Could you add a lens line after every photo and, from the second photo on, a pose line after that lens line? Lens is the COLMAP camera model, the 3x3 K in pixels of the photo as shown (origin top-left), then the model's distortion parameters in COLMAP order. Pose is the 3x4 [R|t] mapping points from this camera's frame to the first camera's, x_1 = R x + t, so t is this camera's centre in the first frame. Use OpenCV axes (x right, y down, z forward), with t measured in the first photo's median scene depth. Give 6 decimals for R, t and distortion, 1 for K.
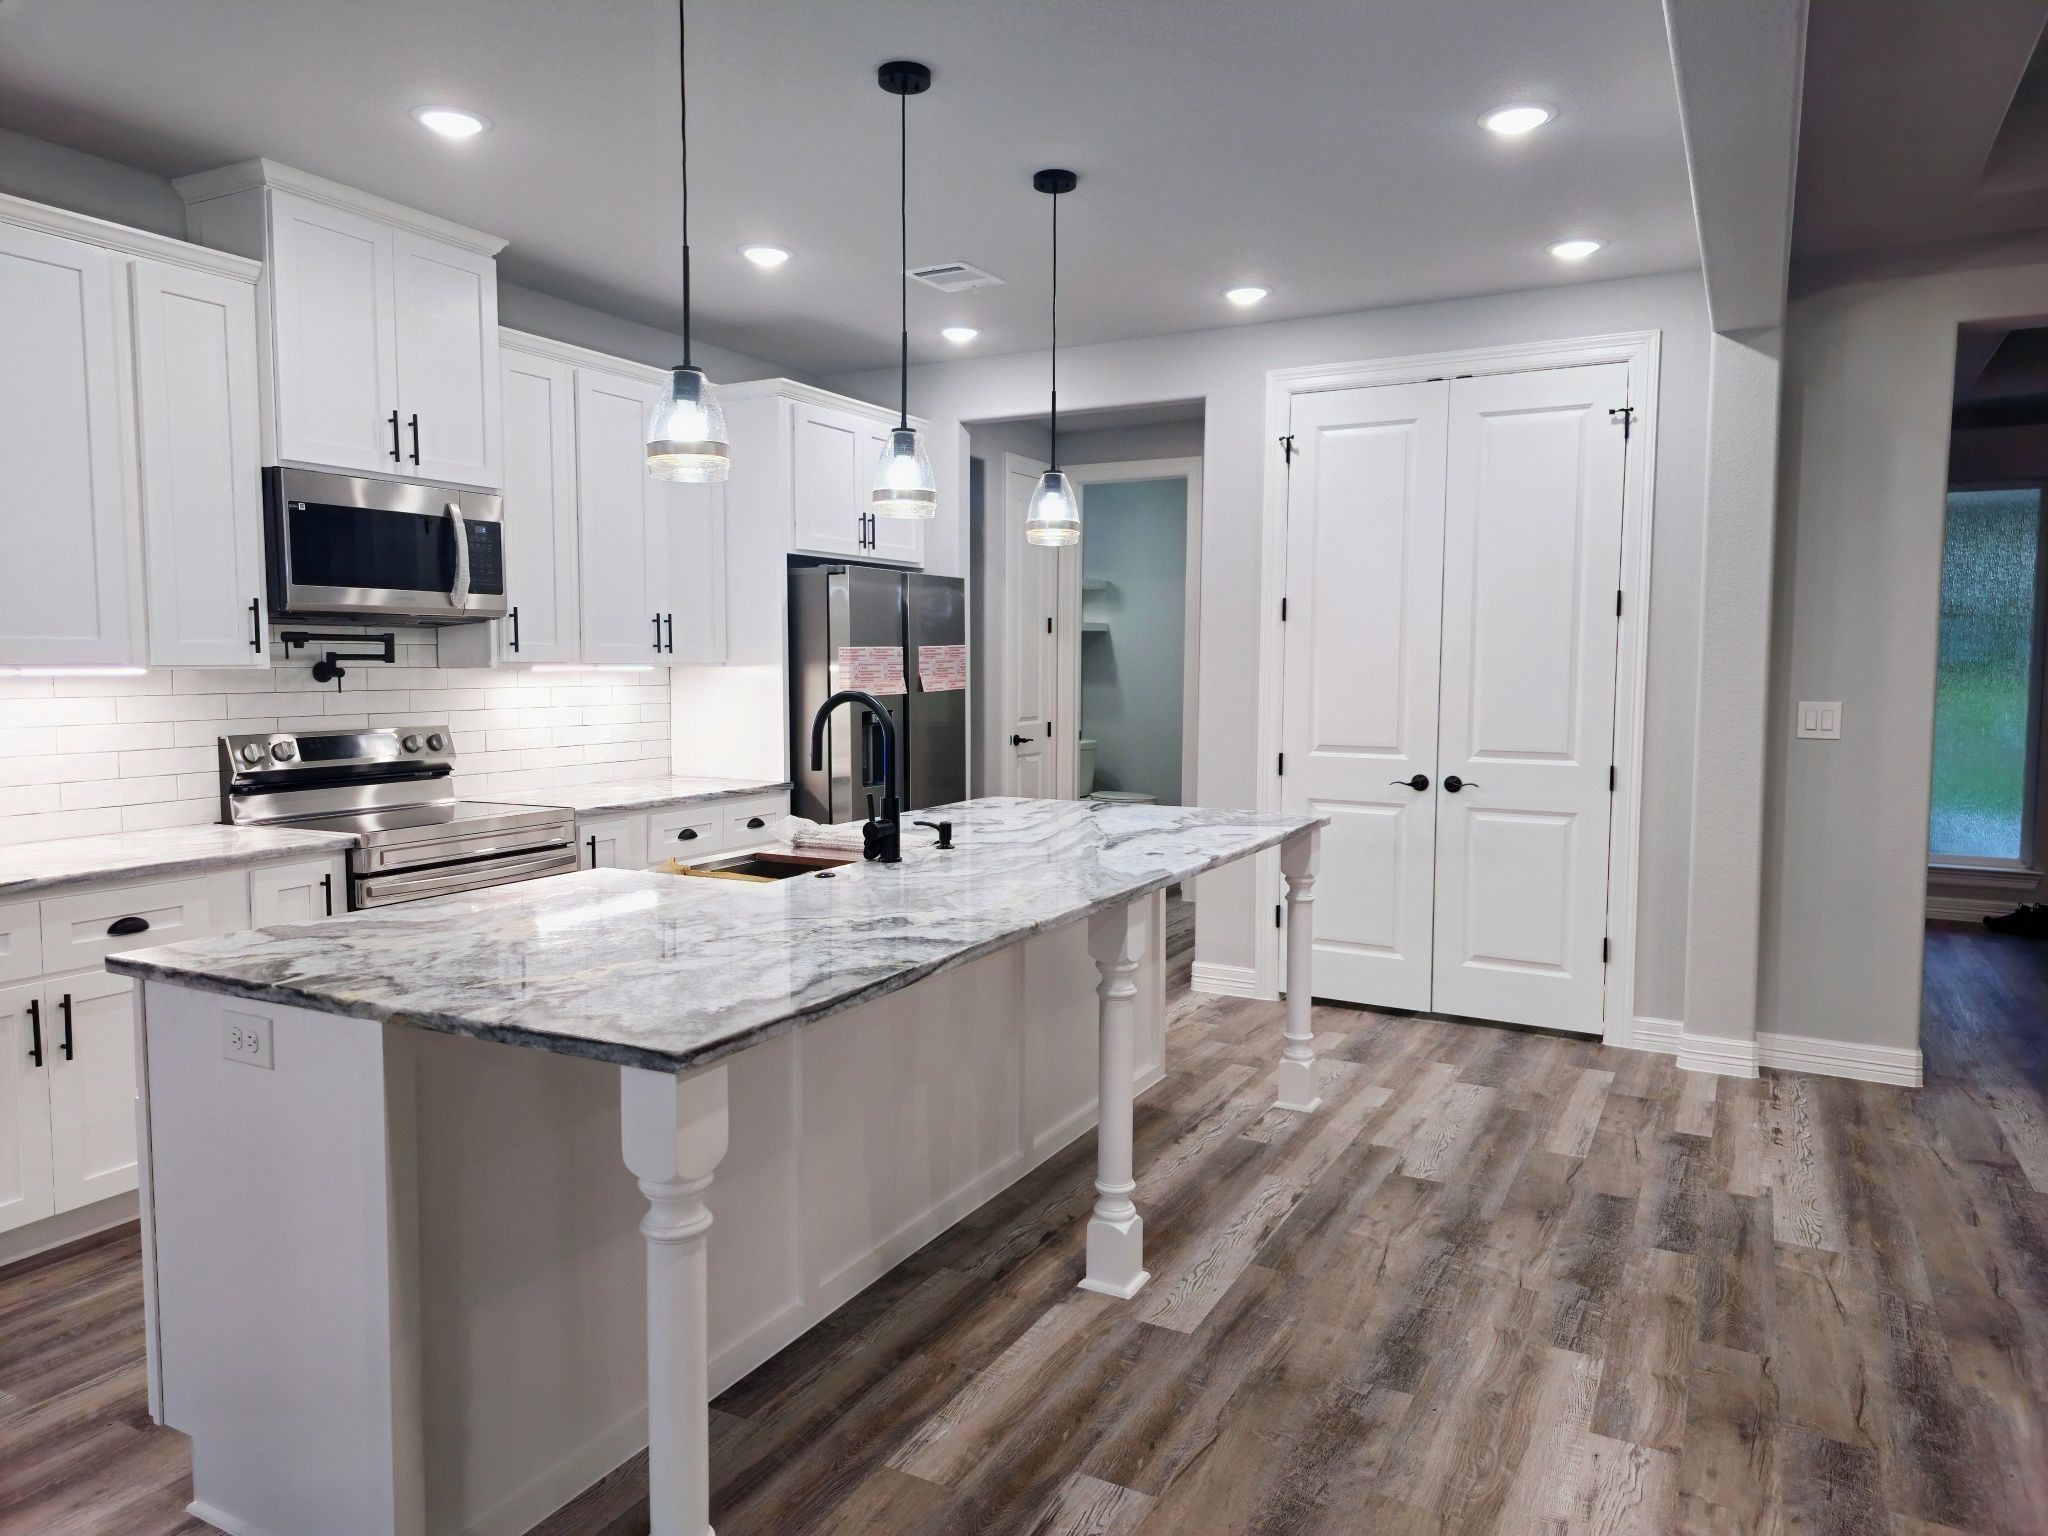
lens RADIAL K [[1344.4, 0, 1021.6], [0, 1344.4, 768.7], [0, 0, 1]] dist [0.030194, -0.007621]
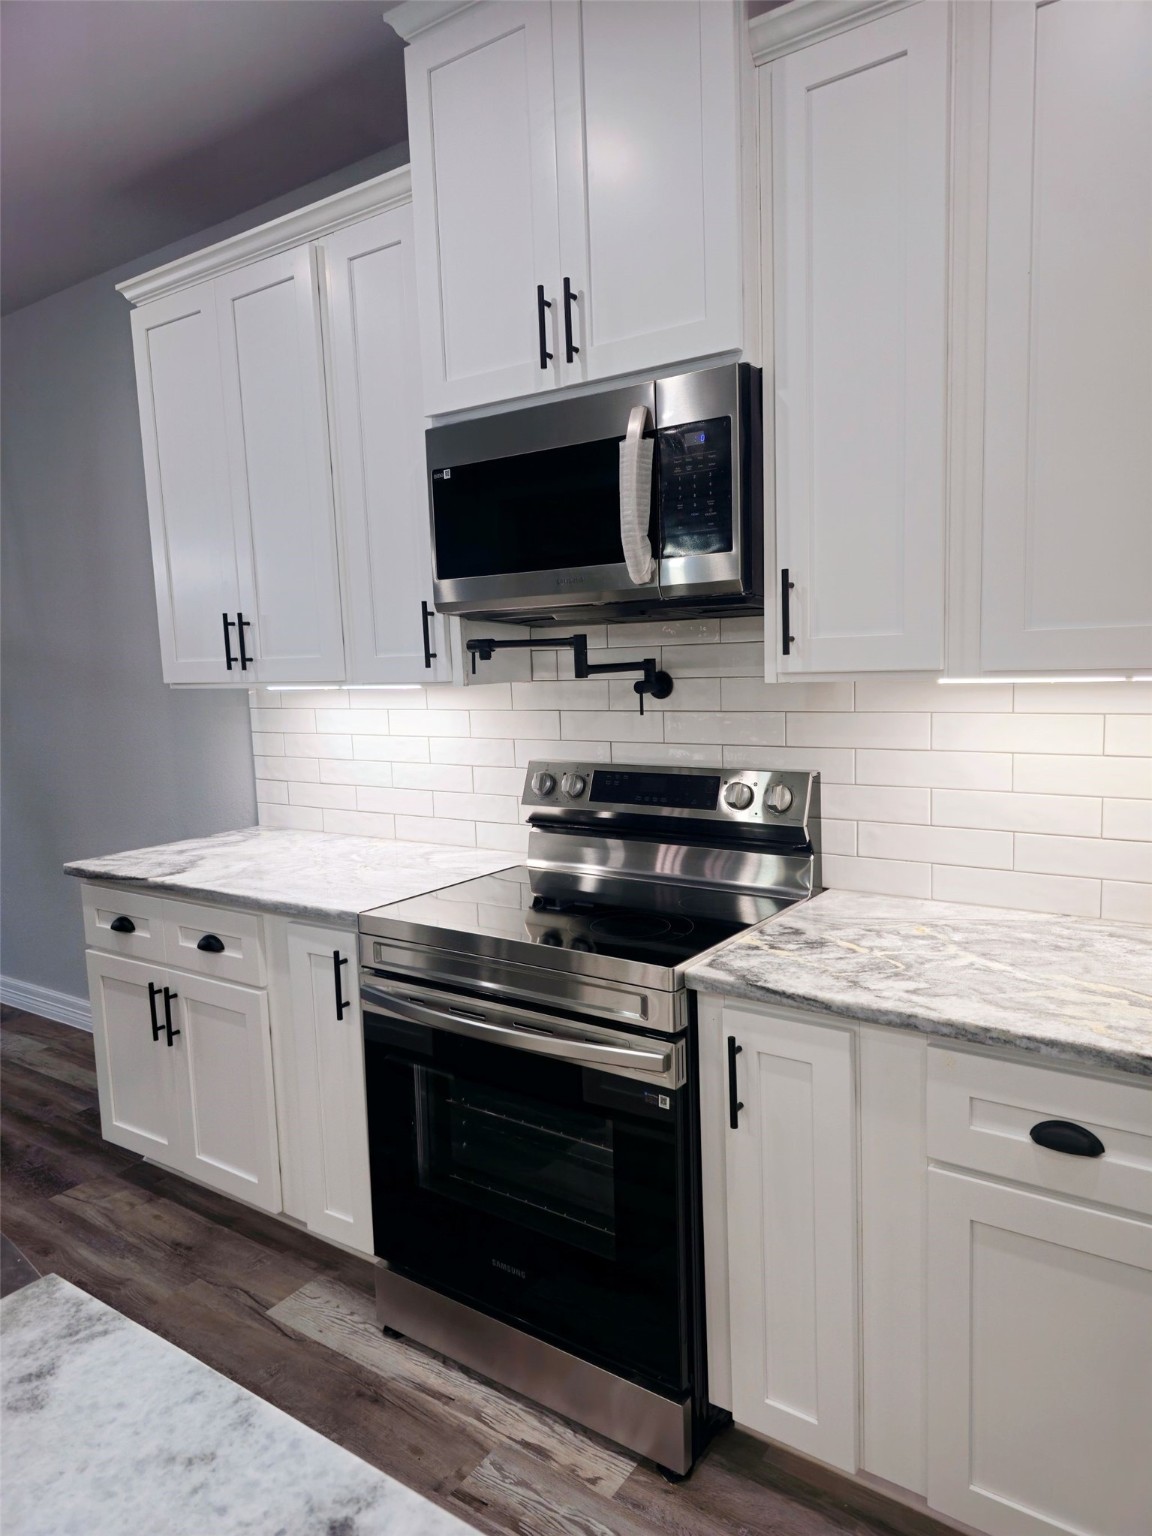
lens RADIAL K [[1008.3, 0, 572.1], [0, 1008.3, 774.2], [0, 0, 1]] dist [0.030194, -0.007621]
pose [[-0.124482, 0.095921, -0.987575, 0.037137], [-0.064602, 0.992421, 0.104534, -0.082275], [0.990117, 0.076812, -0.117342, 1.057798]]
